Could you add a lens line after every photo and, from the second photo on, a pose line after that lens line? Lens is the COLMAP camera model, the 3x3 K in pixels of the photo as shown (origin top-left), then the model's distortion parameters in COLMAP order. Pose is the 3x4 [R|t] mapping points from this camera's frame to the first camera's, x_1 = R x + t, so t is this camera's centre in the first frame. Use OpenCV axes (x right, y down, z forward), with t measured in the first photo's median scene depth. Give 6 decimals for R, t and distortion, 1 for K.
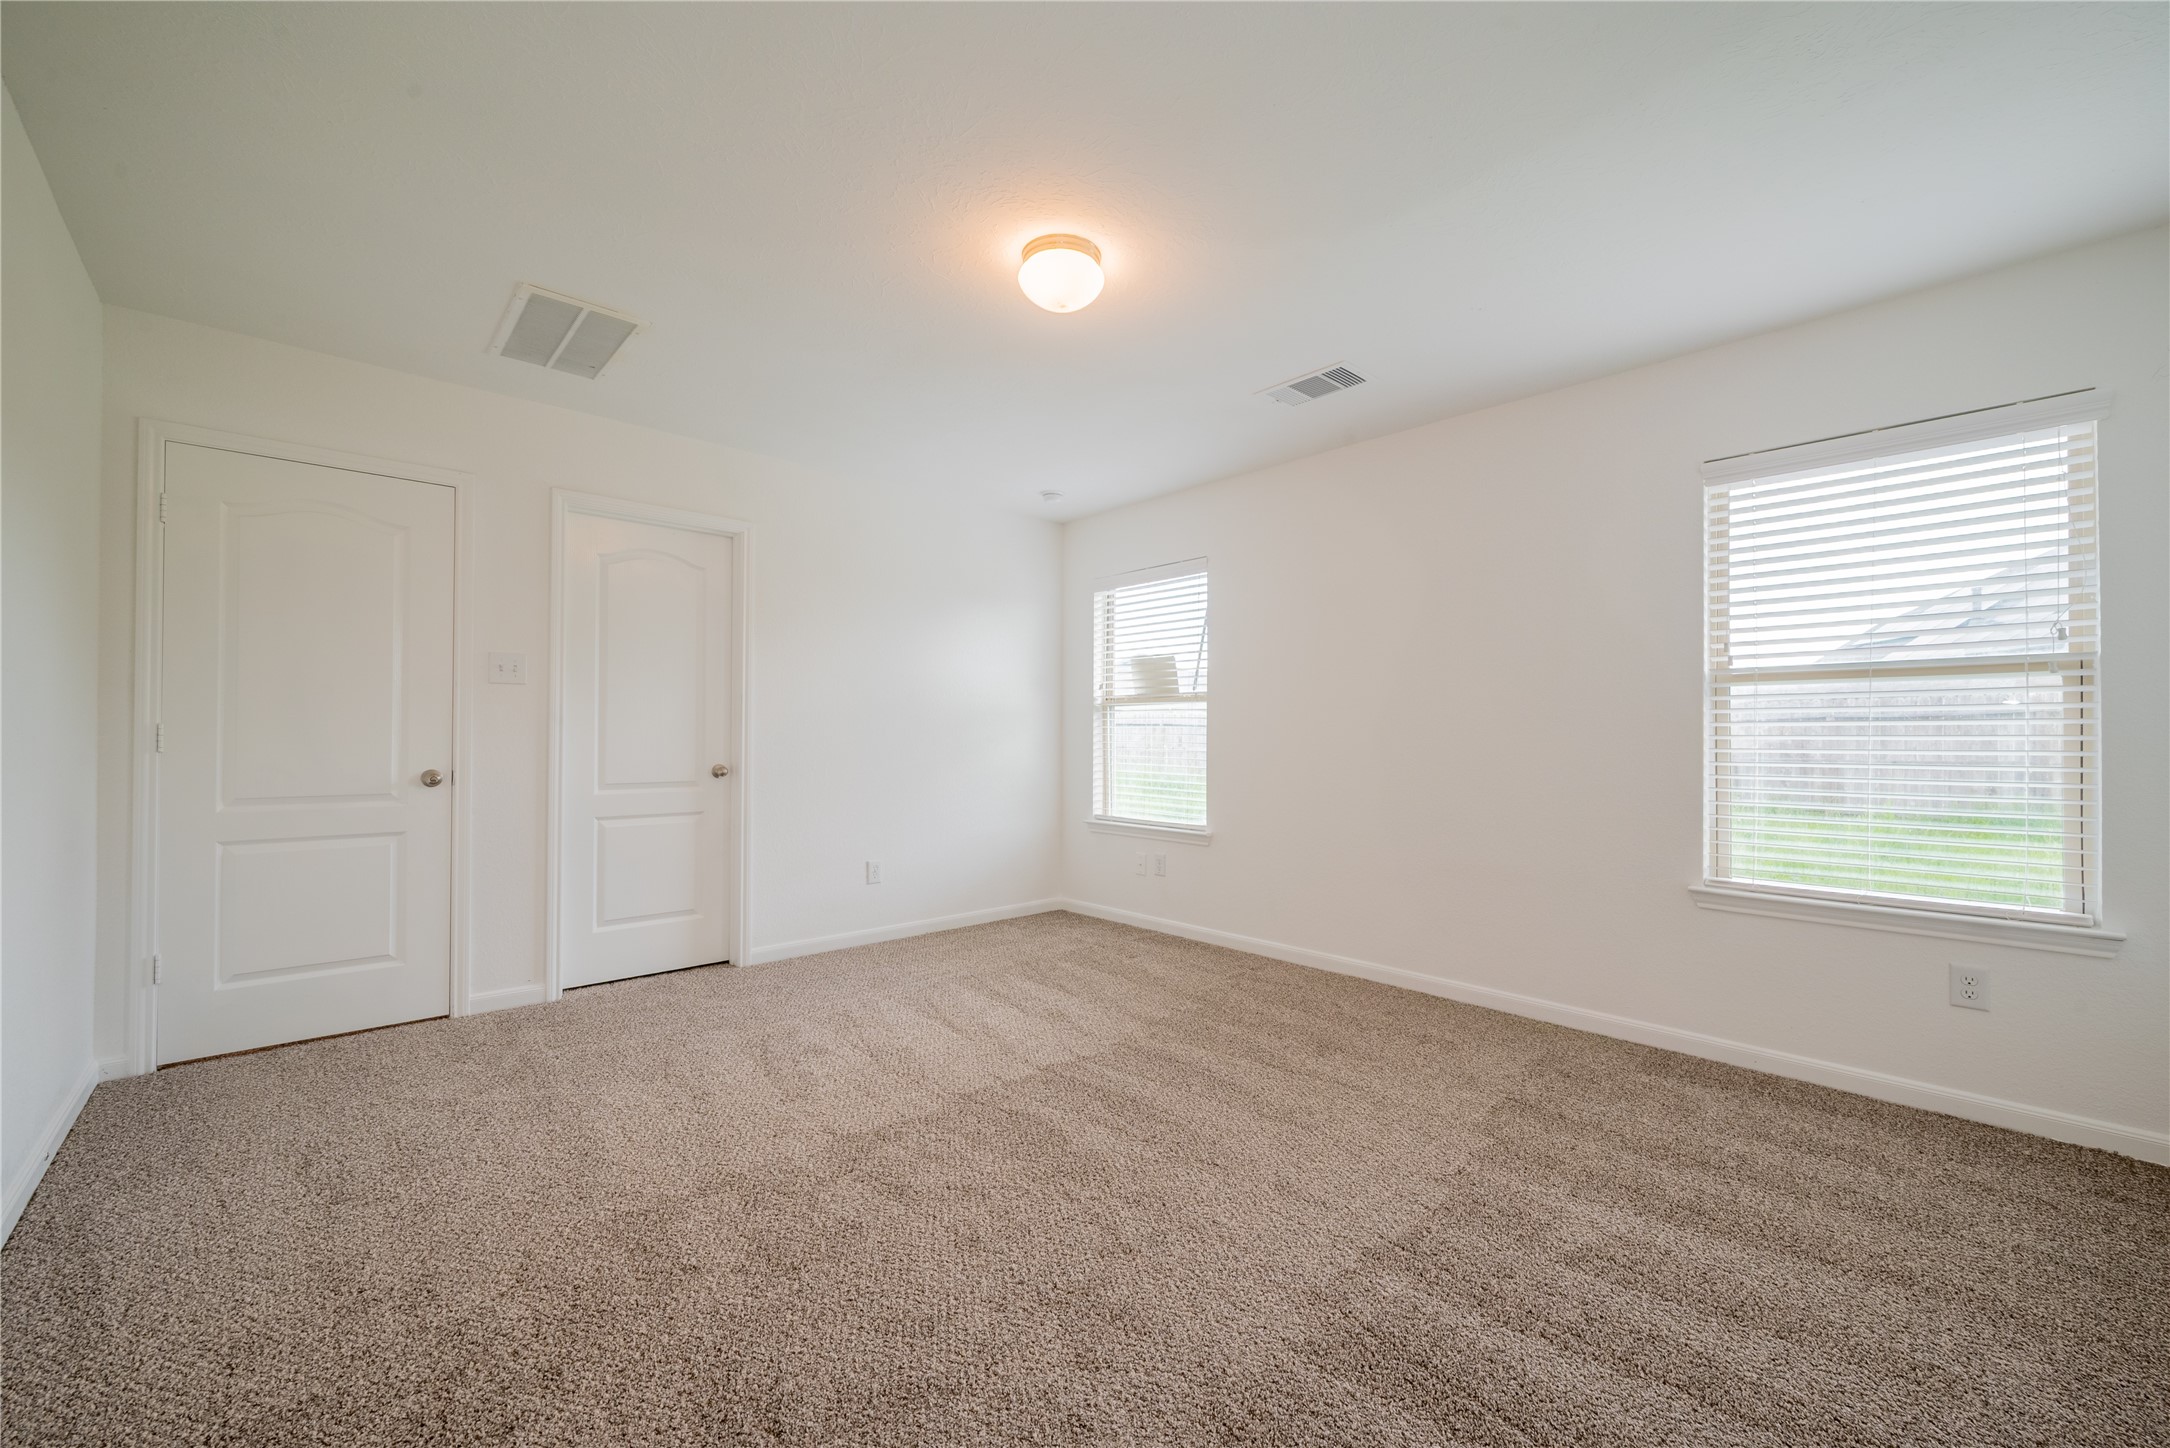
lens RADIAL K [[853.1, 0, 1094.8], [0, 853.1, 731.3], [0, 0, 1]] dist [0.001093, -0.000412]
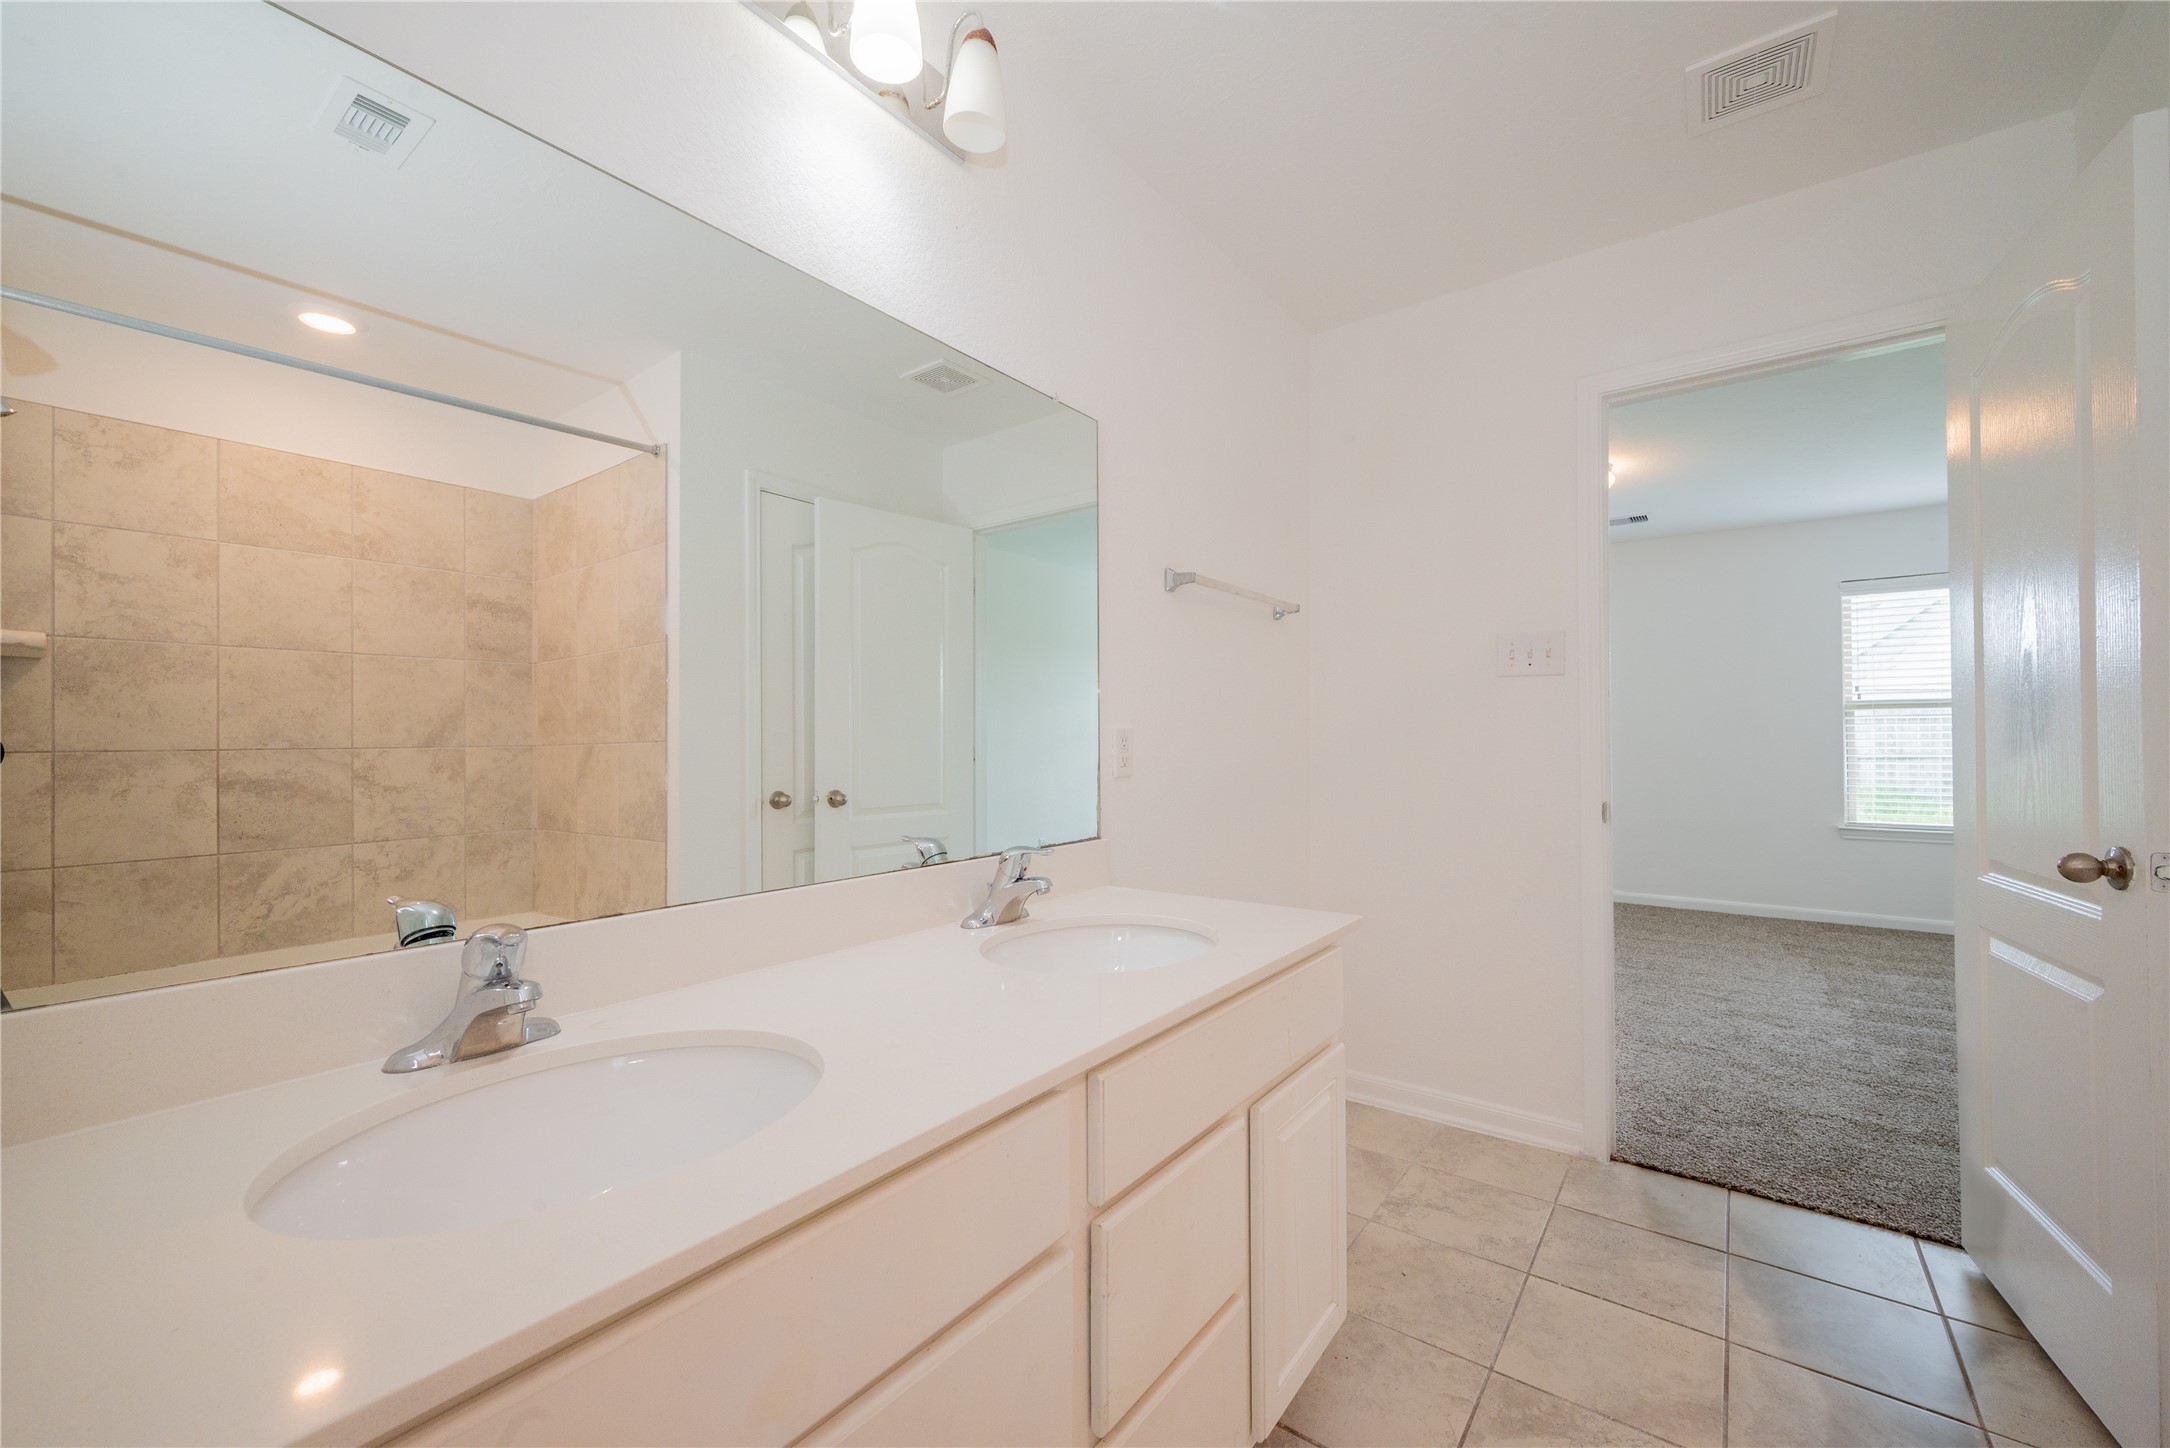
lens RADIAL K [[853.1, 0, 1094.8], [0, 853.1, 731.3], [0, 0, 1]] dist [0.001093, -0.000412]
pose [[0.984718, -0.003499, 0.174119, -1.076641], [0.003842, 0.999991, -0.001631, -0.014684], [-0.174112, 0.002275, 0.984723, -0.435422]]
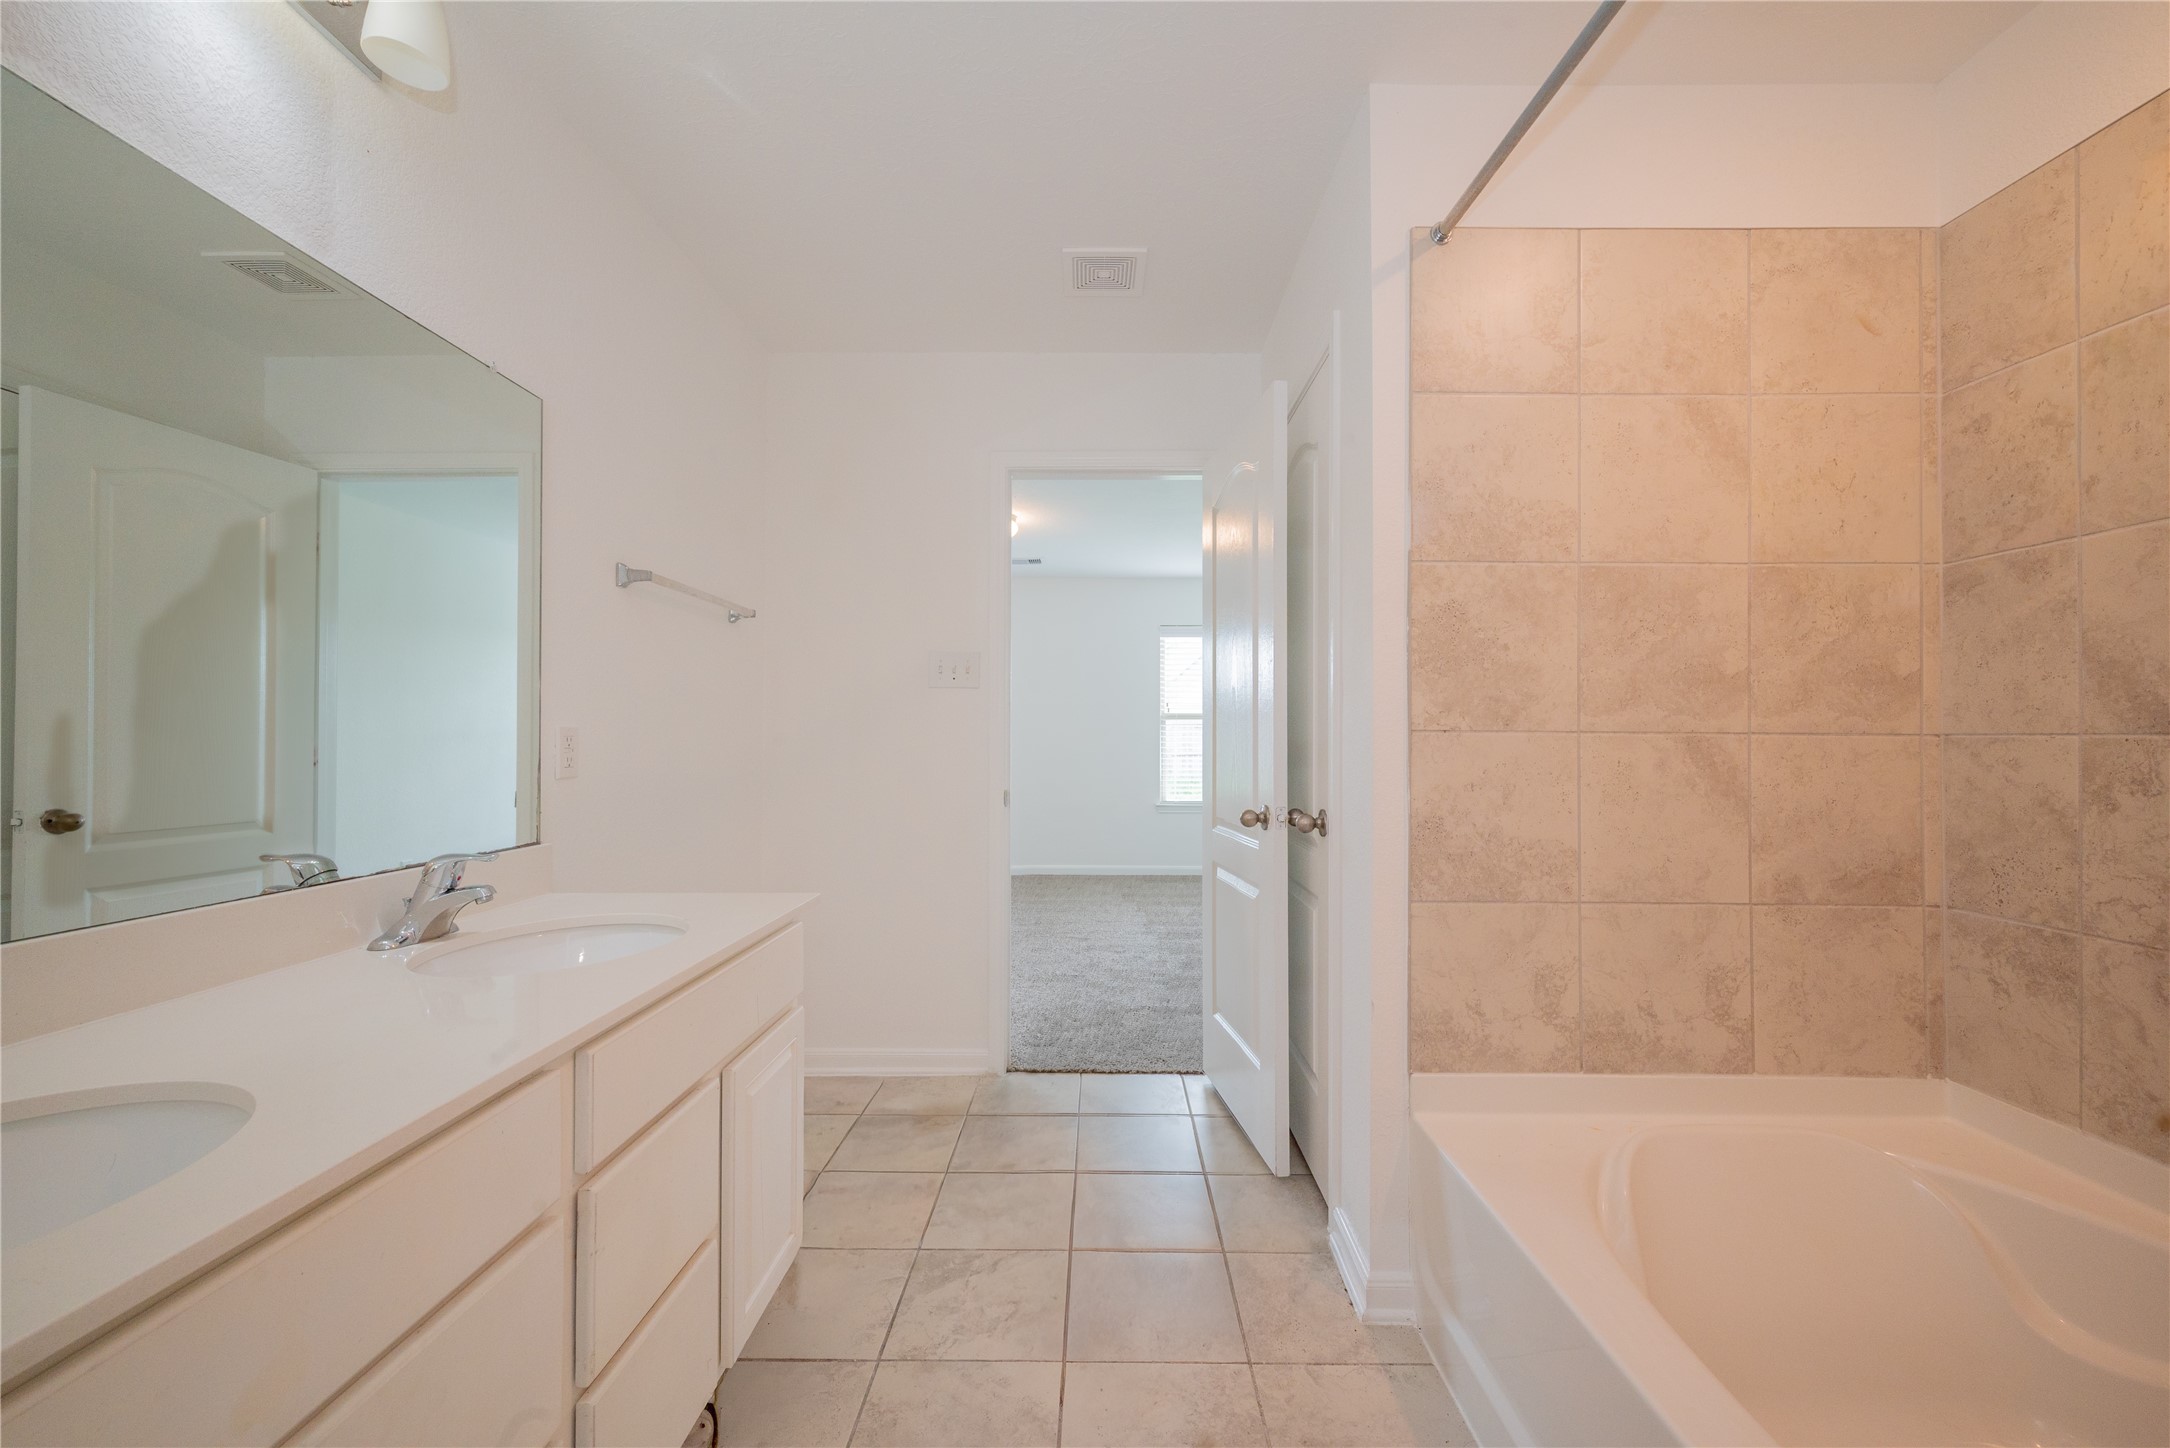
lens RADIAL K [[853.1, 0, 1094.8], [0, 853.1, 731.3], [0, 0, 1]] dist [0.001093, -0.000412]
pose [[0.688497, 0.006178, 0.725213, -1.126646], [-0.006870, 0.999974, -0.001996, -0.015935], [-0.725207, -0.003607, 0.688522, -0.501330]]
